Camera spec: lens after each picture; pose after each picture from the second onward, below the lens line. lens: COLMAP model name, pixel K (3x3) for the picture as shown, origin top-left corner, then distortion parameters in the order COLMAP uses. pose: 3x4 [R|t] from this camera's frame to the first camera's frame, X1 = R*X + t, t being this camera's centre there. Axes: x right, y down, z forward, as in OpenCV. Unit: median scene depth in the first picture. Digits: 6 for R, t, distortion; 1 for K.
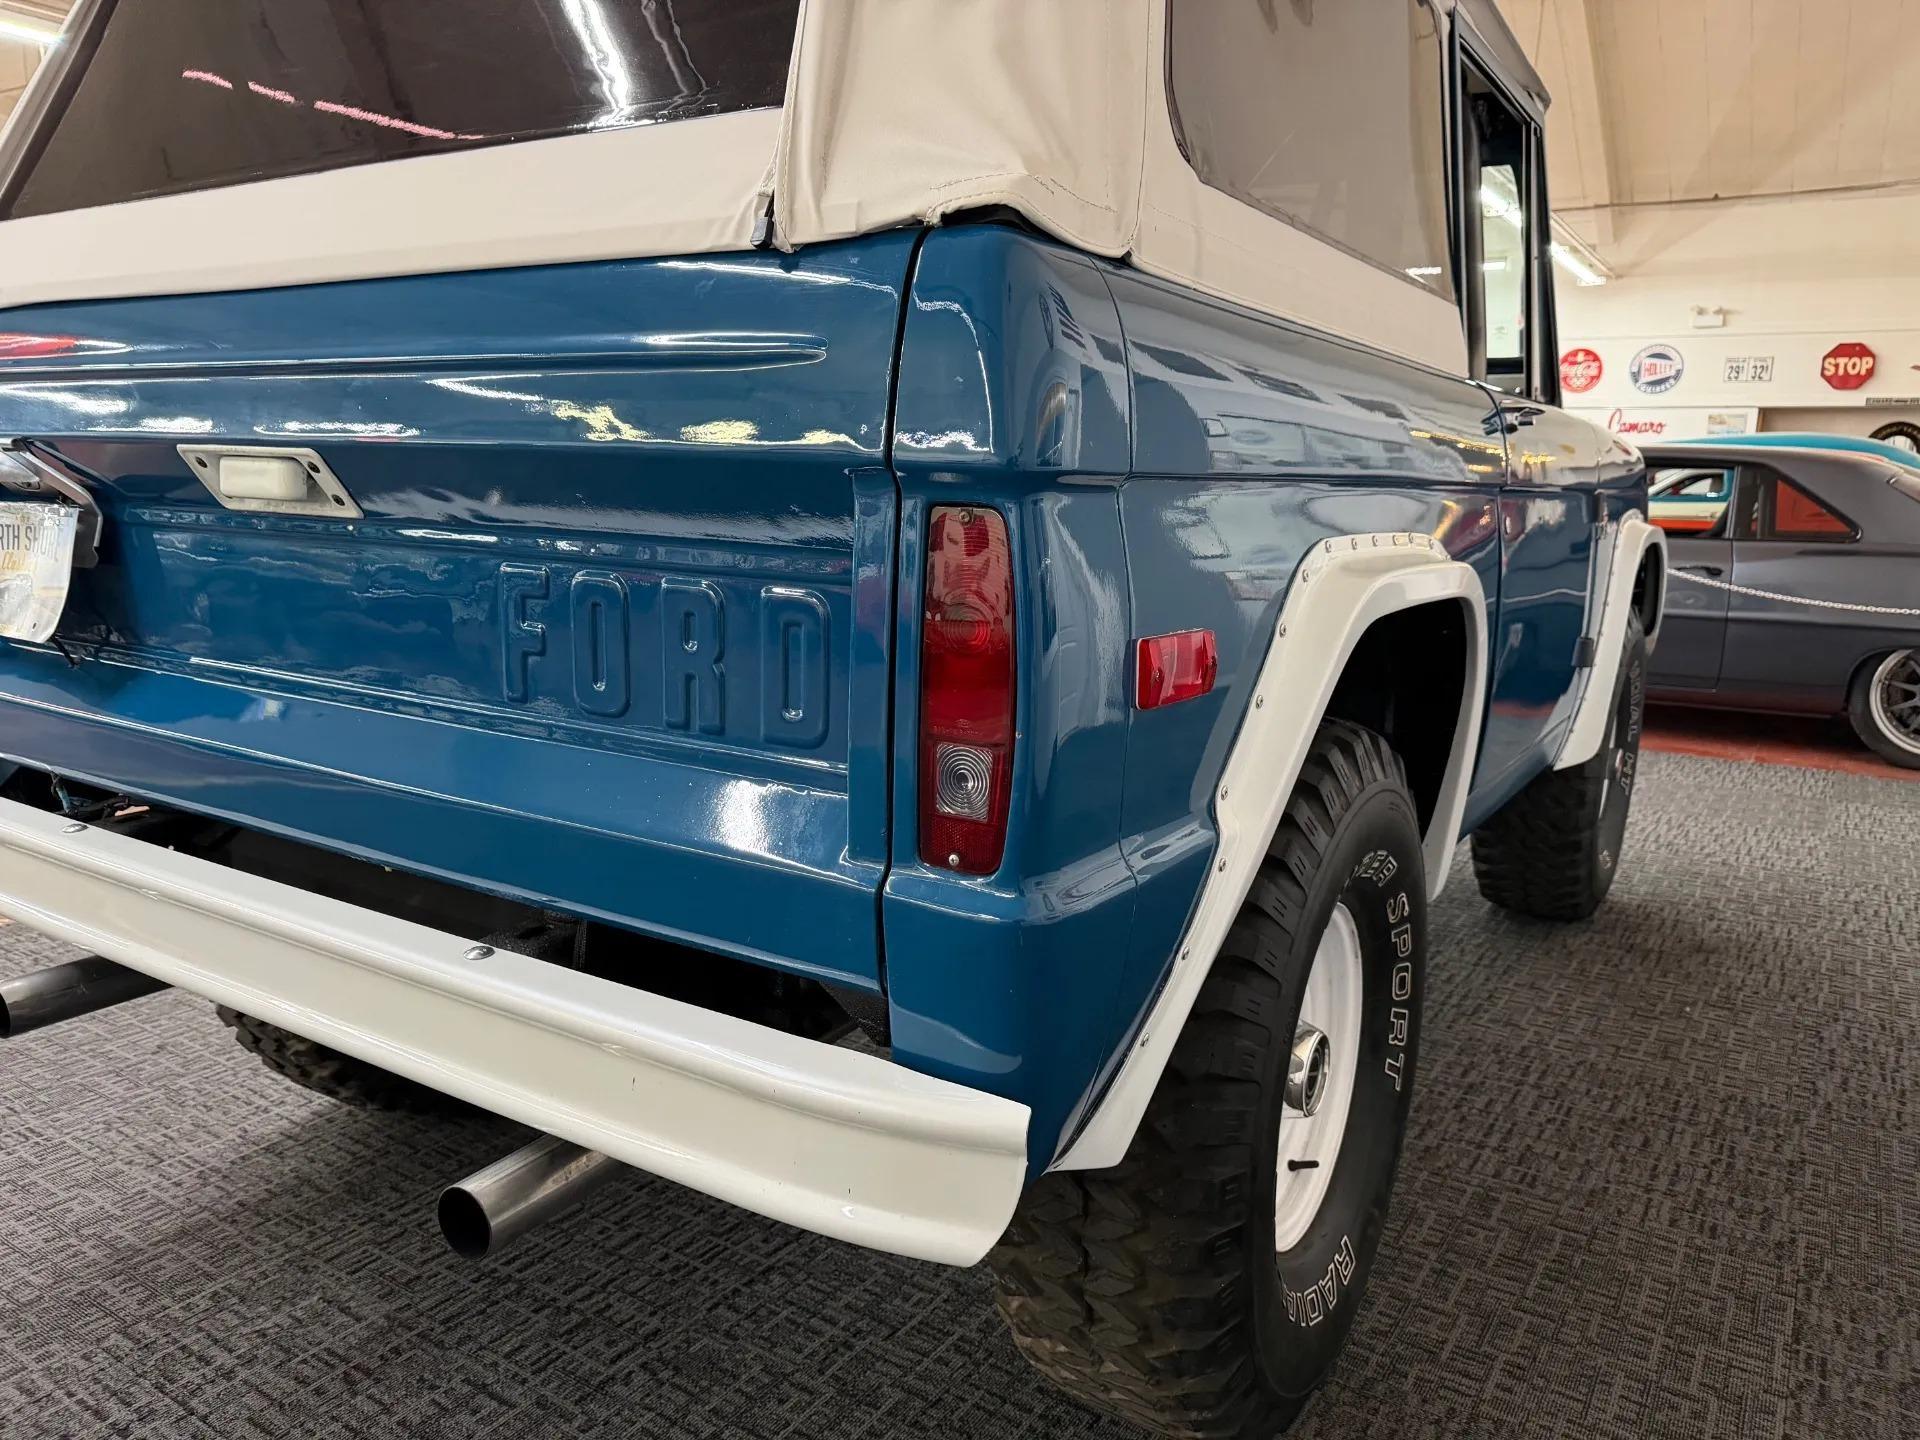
lens RADIAL K [[1363.4, 0, 972.9], [0, 1363.4, 723.6], [0, 0, 1]] dist [0.048238, -0.057744]
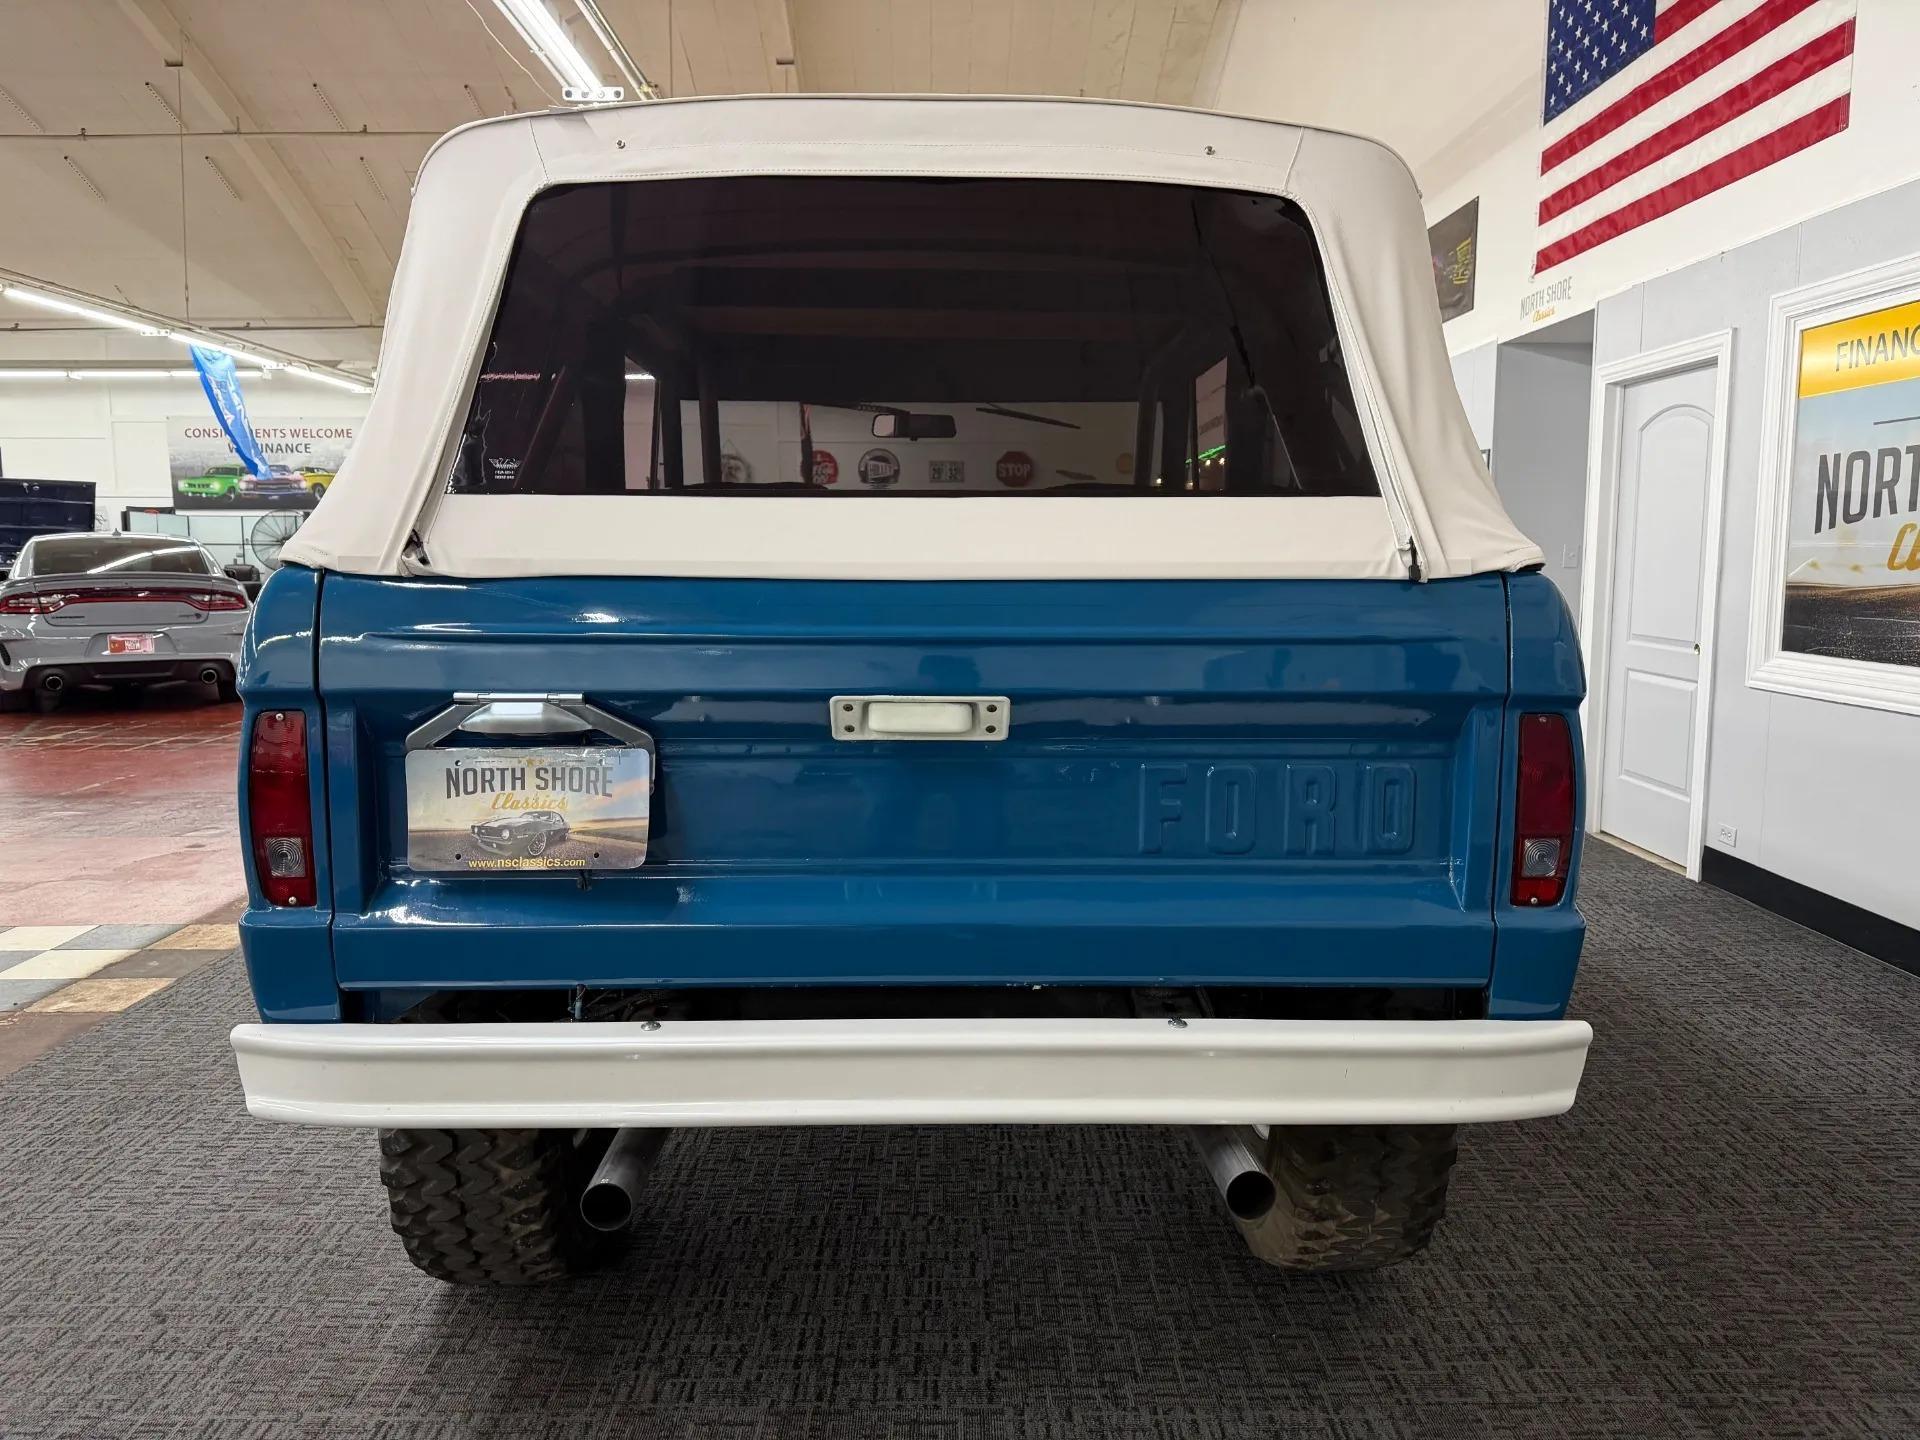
lens RADIAL K [[1371.6, 0, 960.0], [0, 1371.6, 720.0], [0, 0, 1]] dist [0.036313, -0.042732]
pose [[0.839436, -0.088121, 0.536267, -0.588241], [0.117573, 0.992844, -0.020893, -0.069863], [-0.530588, 0.080588, 0.843790, -0.071770]]
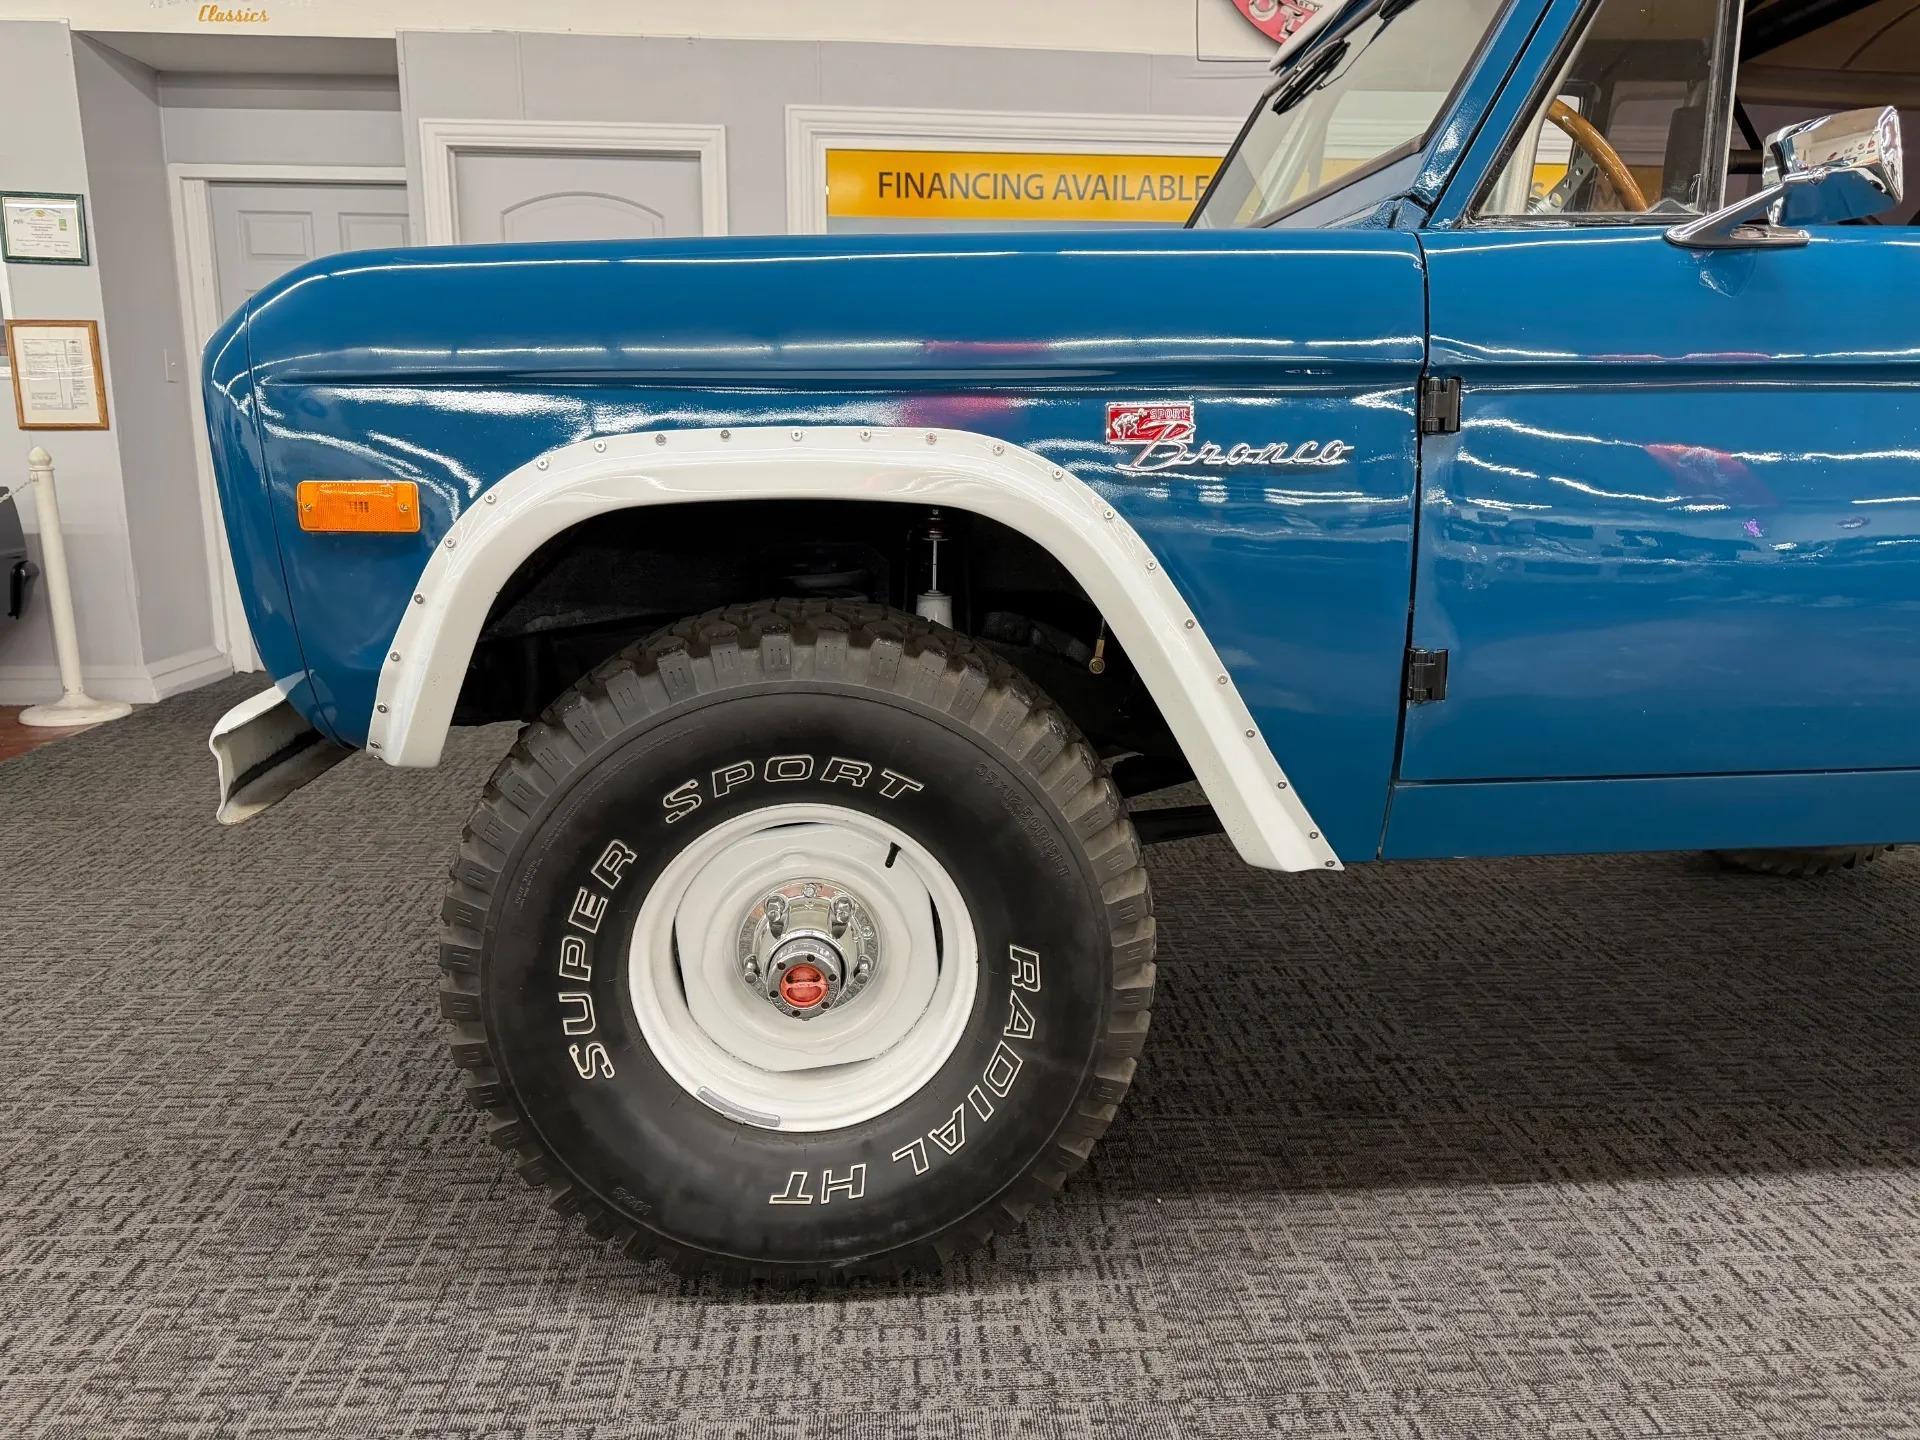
lens RADIAL K [[1374.1, 0, 959.2], [0, 1374.1, 692.6], [0, 0, 1]] dist [0.059311, -0.075525]
pose [[-0.584567, -0.174475, 0.792363, -0.418626], [0.128379, 0.944411, 0.302666, -0.331112], [-0.801124, 0.278651, -0.529673, 1.930790]]
